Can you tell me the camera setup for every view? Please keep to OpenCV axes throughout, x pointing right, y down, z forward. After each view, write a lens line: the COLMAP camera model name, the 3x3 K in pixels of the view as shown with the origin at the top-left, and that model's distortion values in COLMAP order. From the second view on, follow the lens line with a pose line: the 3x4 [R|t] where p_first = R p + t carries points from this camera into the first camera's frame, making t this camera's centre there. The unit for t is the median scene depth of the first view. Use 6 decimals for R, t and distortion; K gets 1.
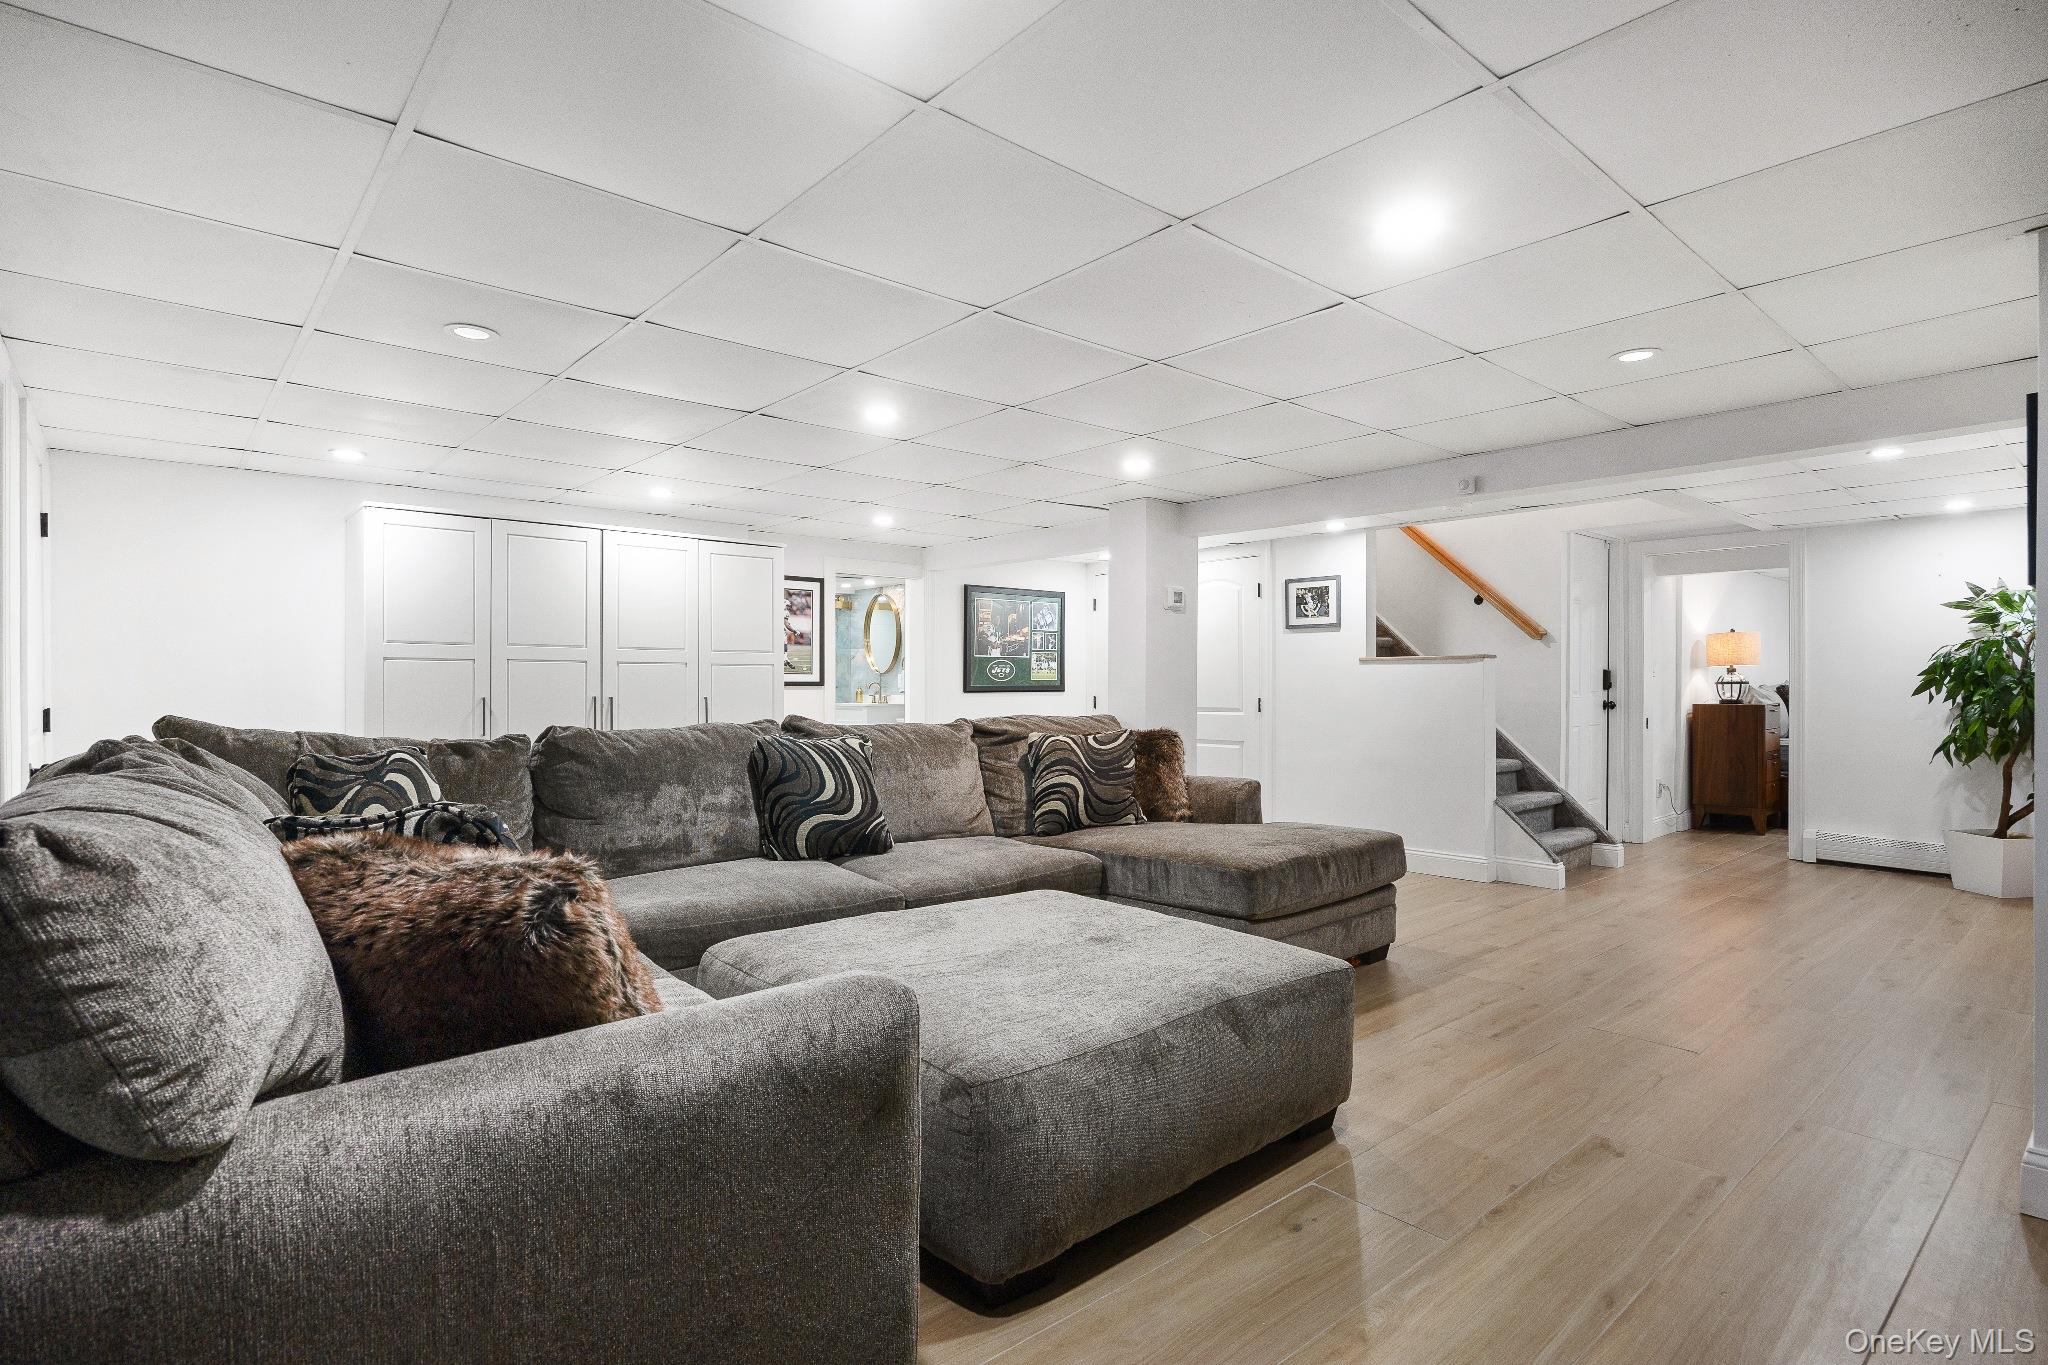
lens RADIAL K [[1028.2, 0, 1023.6], [0, 1028.2, 687.2], [0, 0, 1]] dist [0.000053, 0.000001]
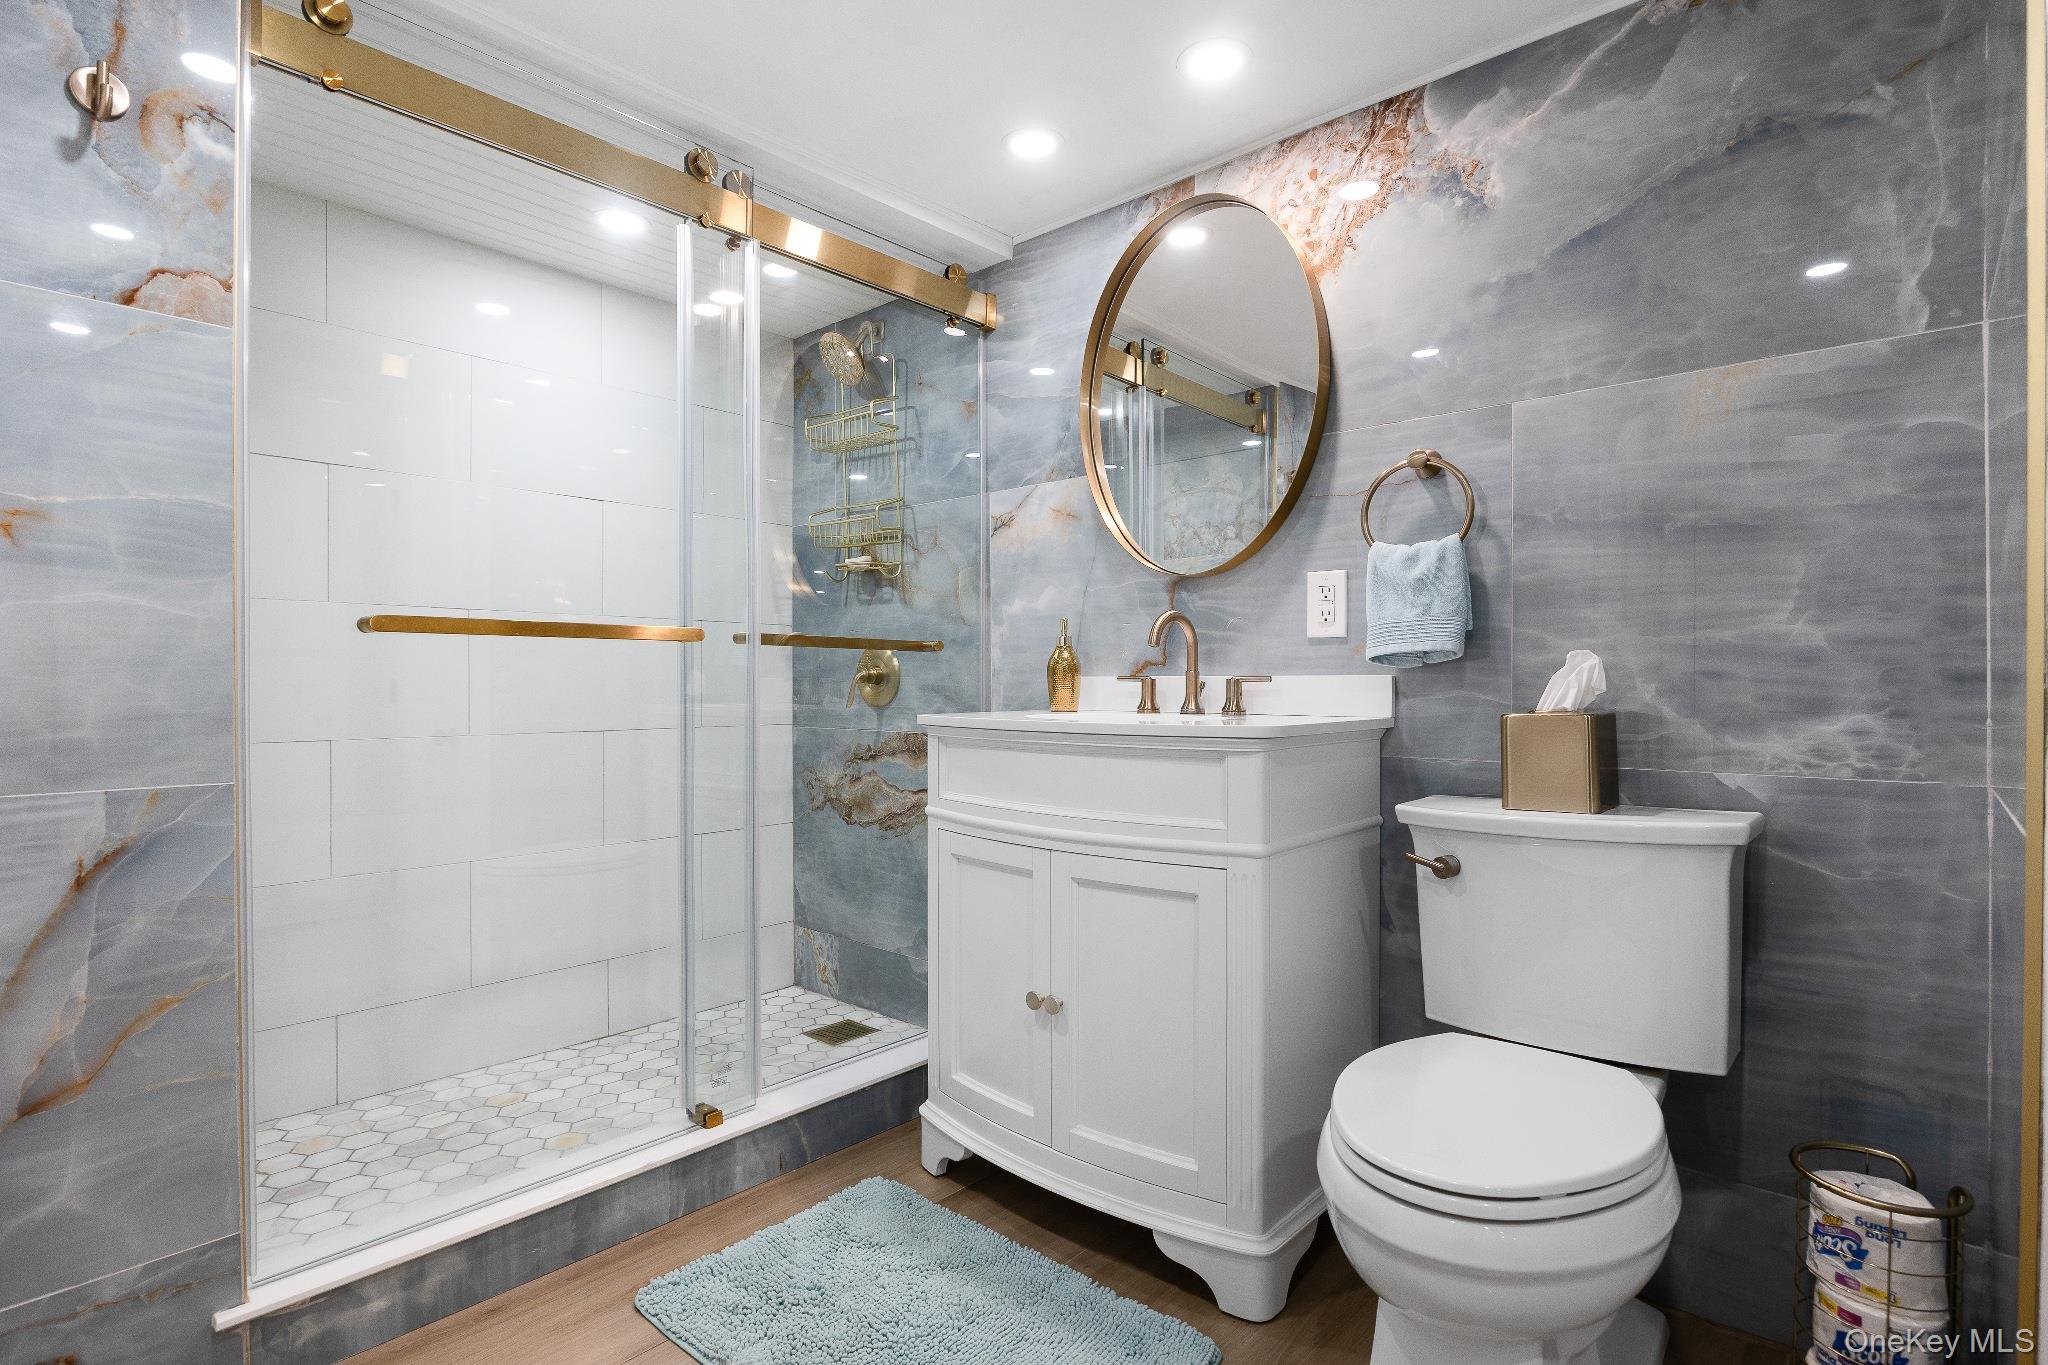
lens RADIAL K [[1028.2, 0, 1023.8], [0, 1028.2, 683.8], [0, 0, 1]] dist [0.000053, 0.000001]
pose [[0.991709, -0.000159, 0.128507, -0.197455], [-0.000421, 0.999990, 0.004489, 0.008035], [-0.128506, -0.004506, 0.991699, 0.779672]]
